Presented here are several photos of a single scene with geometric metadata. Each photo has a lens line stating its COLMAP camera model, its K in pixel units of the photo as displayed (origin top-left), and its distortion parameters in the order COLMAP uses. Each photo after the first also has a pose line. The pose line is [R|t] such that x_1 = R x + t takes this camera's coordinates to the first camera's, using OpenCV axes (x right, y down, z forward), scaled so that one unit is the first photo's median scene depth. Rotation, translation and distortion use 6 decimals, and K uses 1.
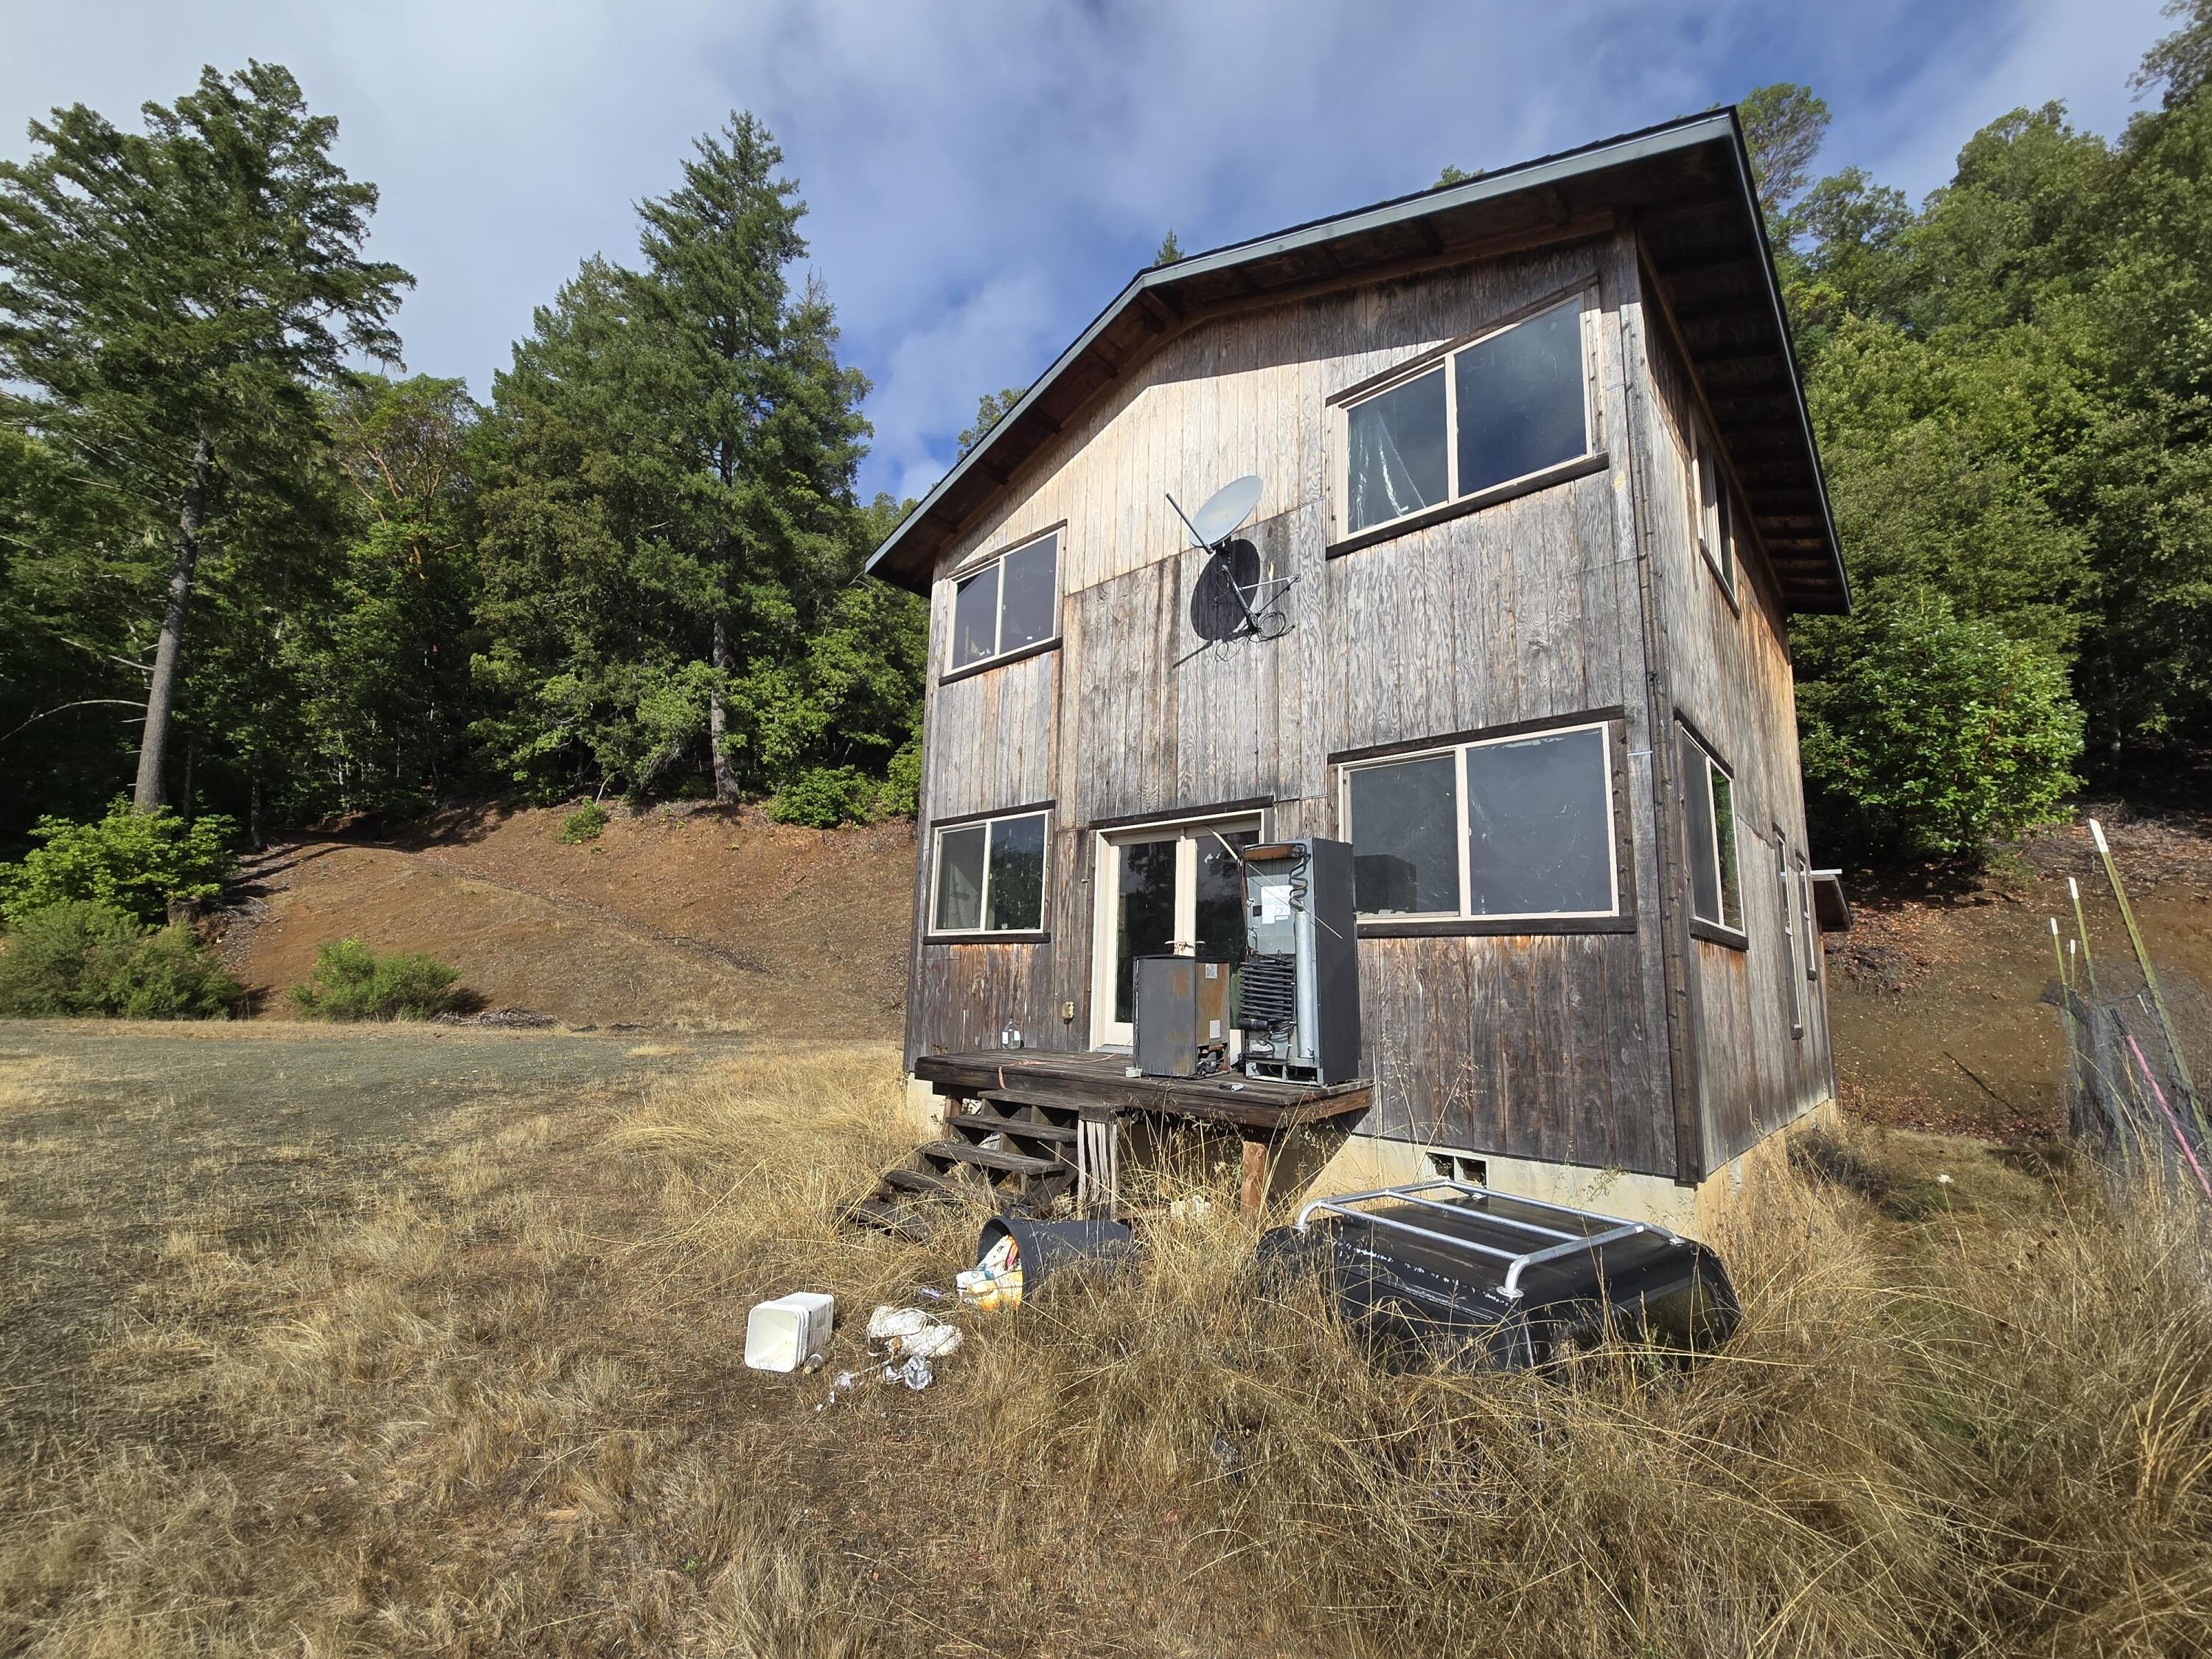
lens RADIAL K [[915.7, 0, 1115.3], [0, 915.7, 844.4], [0, 0, 1]] dist [0.010282, -0.004420]
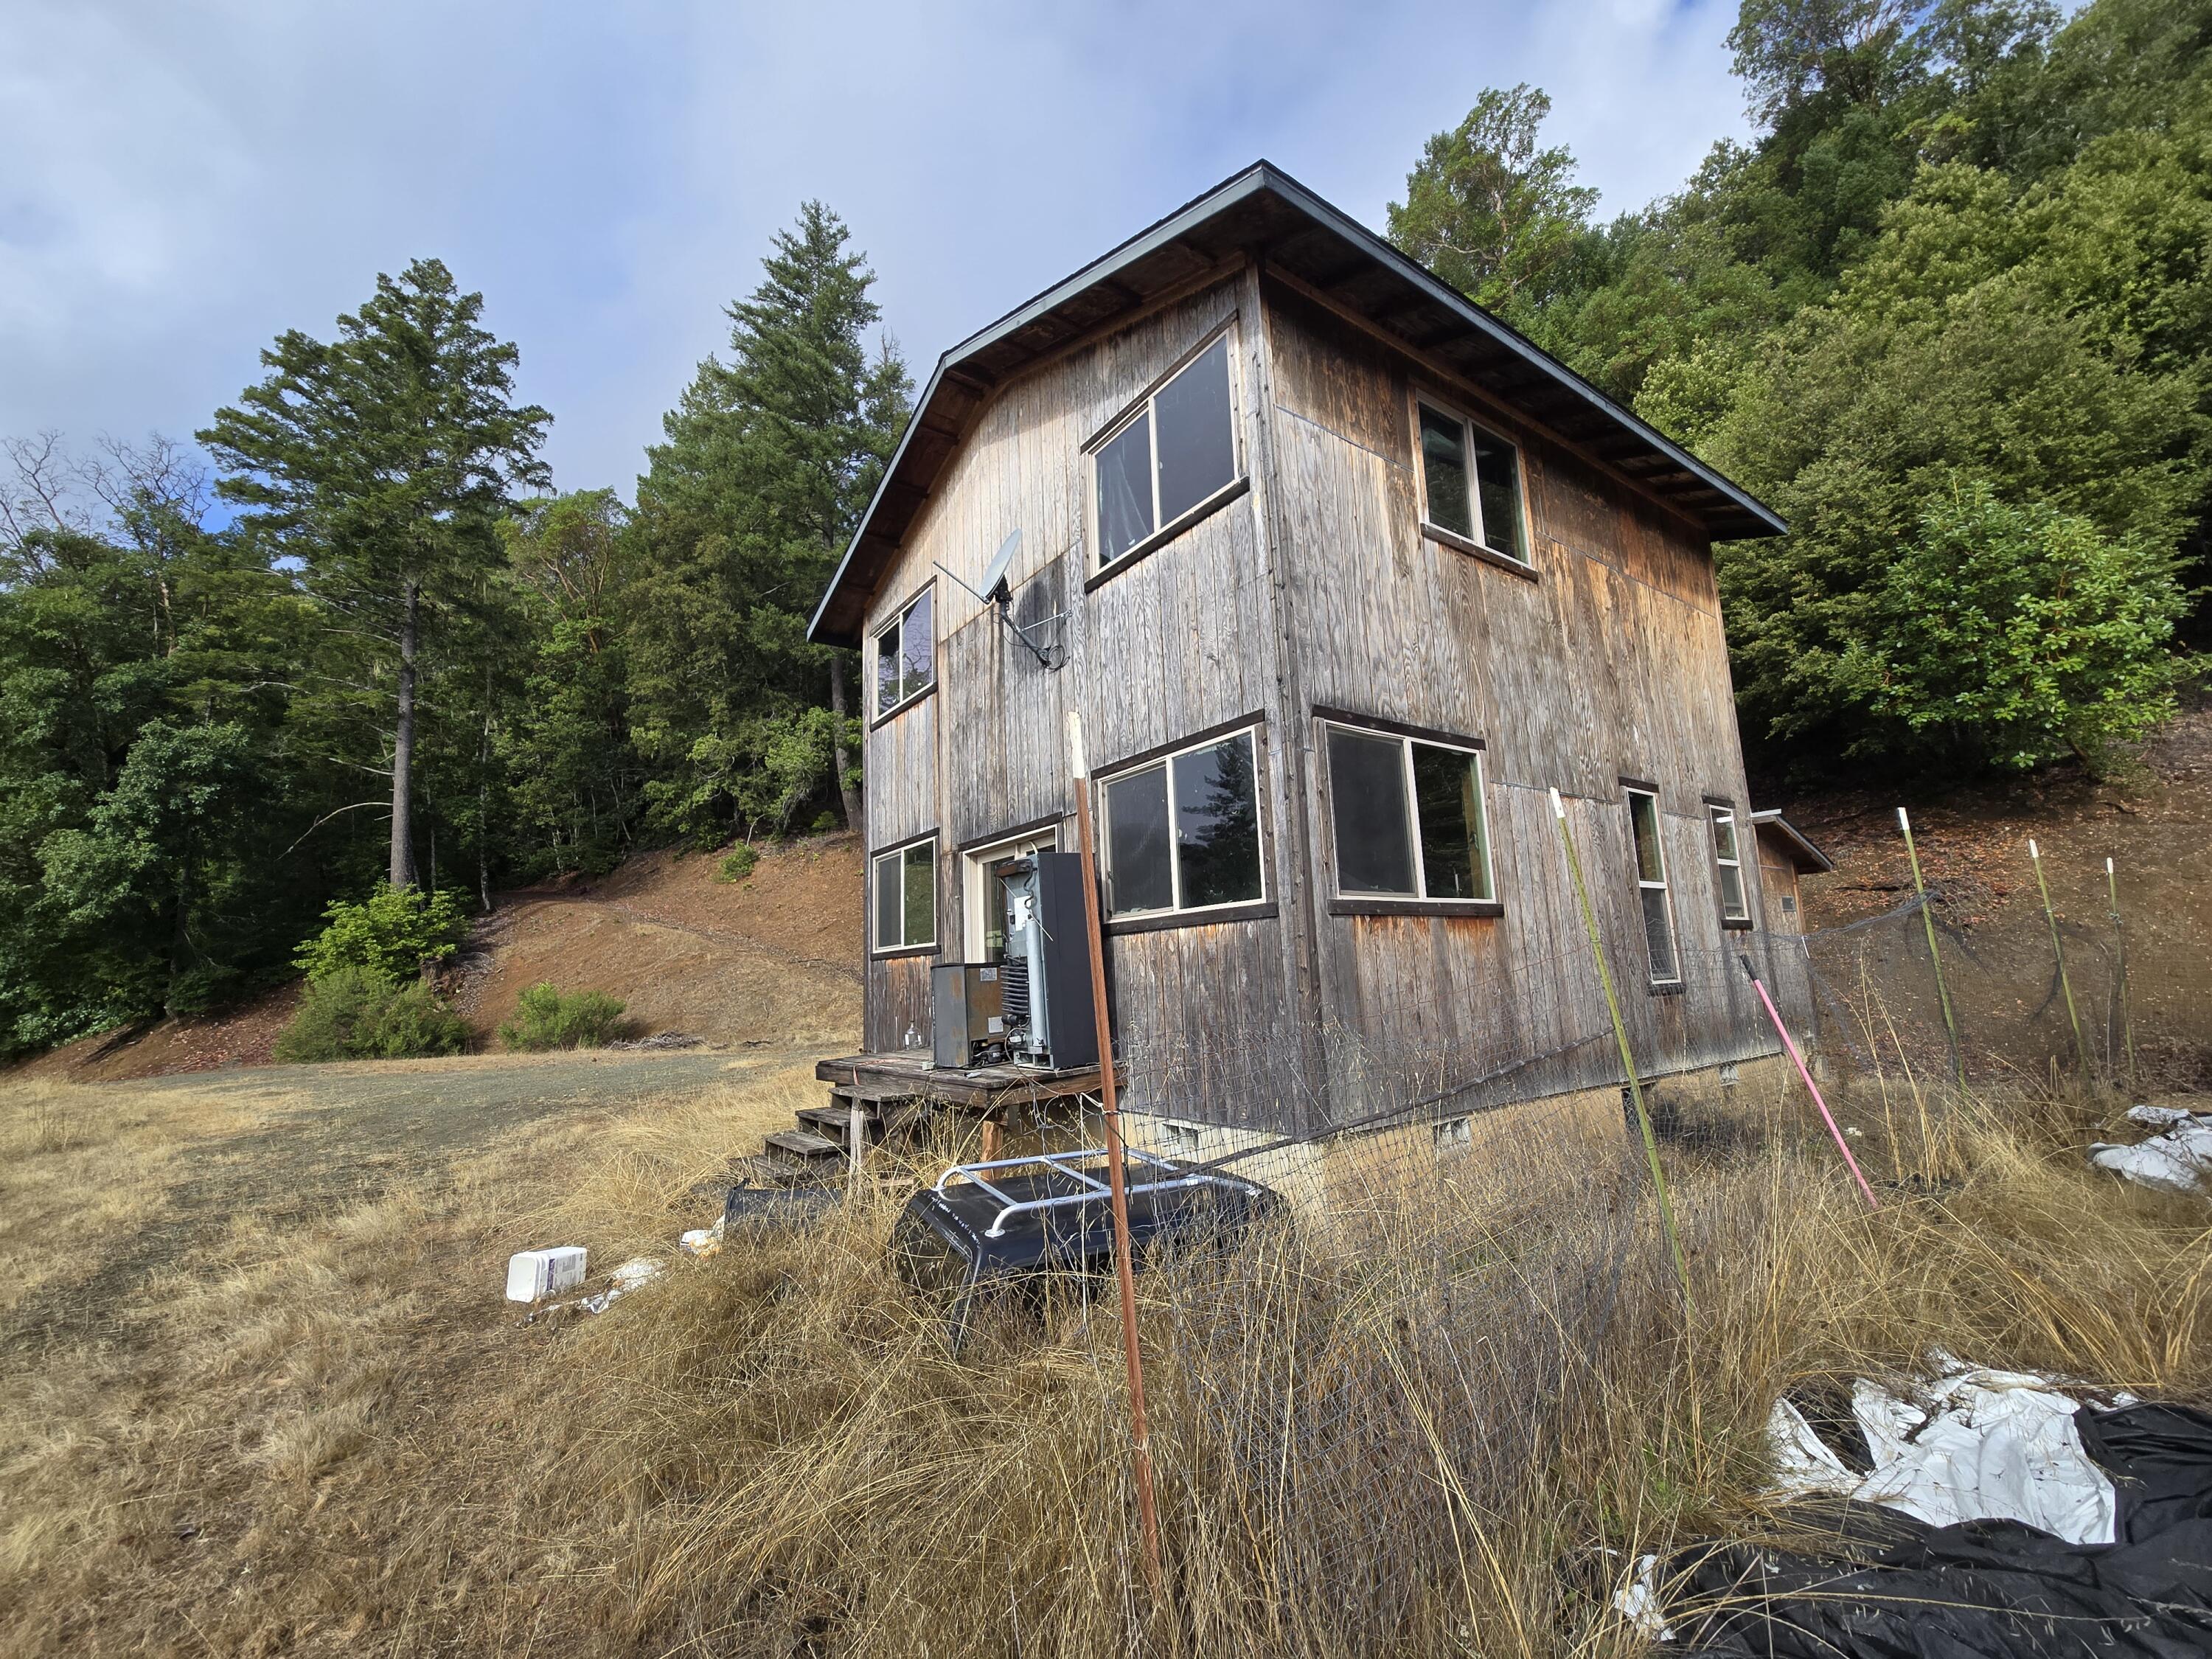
lens RADIAL K [[915.7, 0, 1107.7], [0, 915.7, 843.6], [0, 0, 1]] dist [0.010282, -0.004420]
pose [[0.976412, -0.097338, -0.192731, 0.143962], [0.098887, 0.995097, -0.001587, -0.002304], [0.191941, -0.017509, 0.981250, -0.027796]]
